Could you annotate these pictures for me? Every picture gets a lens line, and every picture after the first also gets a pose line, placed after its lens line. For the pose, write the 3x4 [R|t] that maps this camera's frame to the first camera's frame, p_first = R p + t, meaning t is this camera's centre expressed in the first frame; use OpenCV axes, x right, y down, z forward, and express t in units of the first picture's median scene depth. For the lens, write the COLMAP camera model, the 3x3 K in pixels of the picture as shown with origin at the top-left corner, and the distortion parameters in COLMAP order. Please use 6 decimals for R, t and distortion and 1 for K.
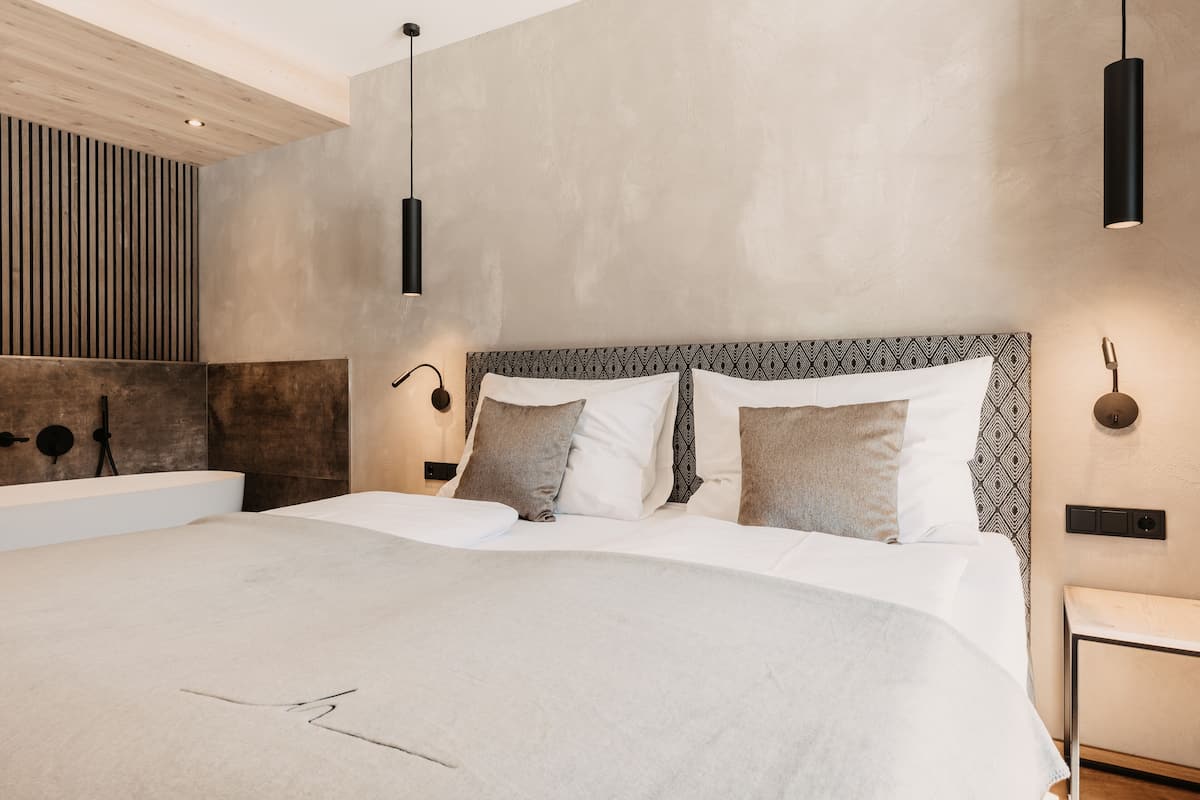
lens RADIAL K [[694.5, 0, 599.6], [0, 694.5, 410.0], [0, 0, 1]] dist [-0.033824, 0.000783]
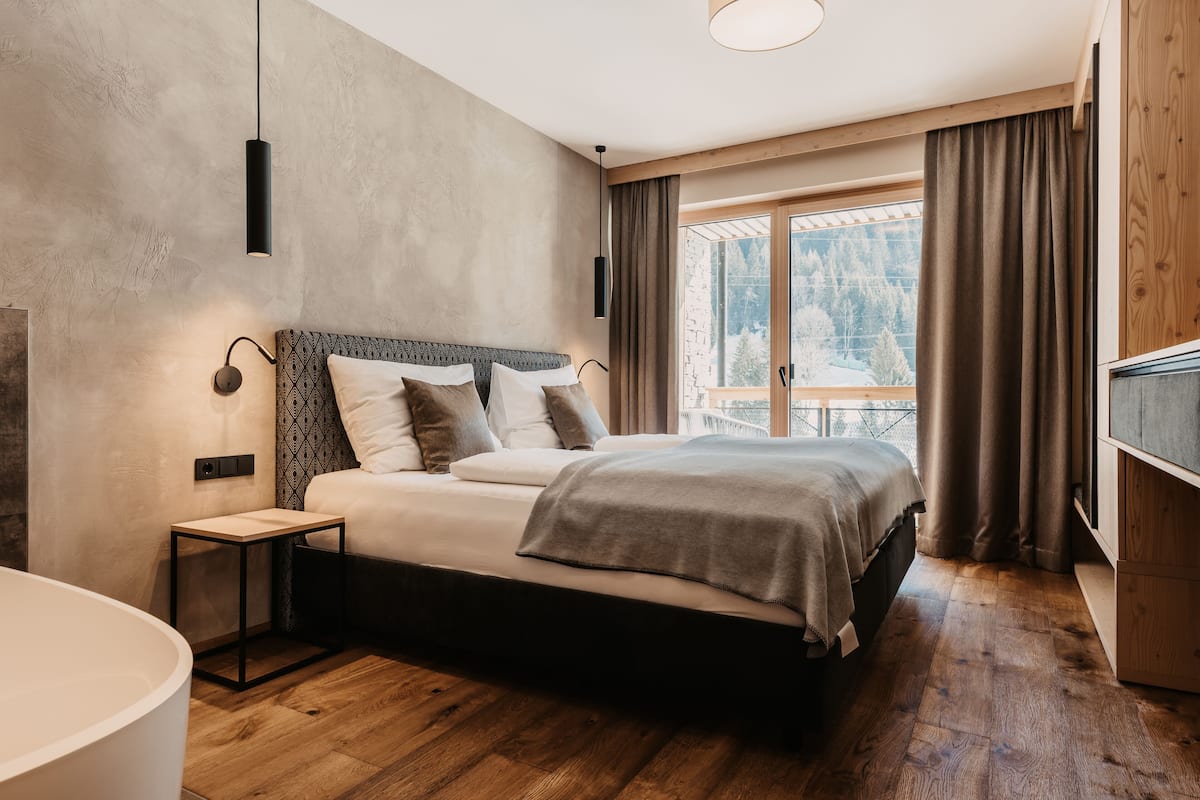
lens RADIAL K [[629.0, 0, 600.0], [0, 629.0, 400.0], [0, 0, 1]] dist [-0.000282, 0.000205]
pose [[0.004551, -0.033560, 0.999426, -1.011457], [0.002243, 0.999435, 0.033550, -0.015968], [-0.999987, 0.002089, 0.004624, 0.565131]]
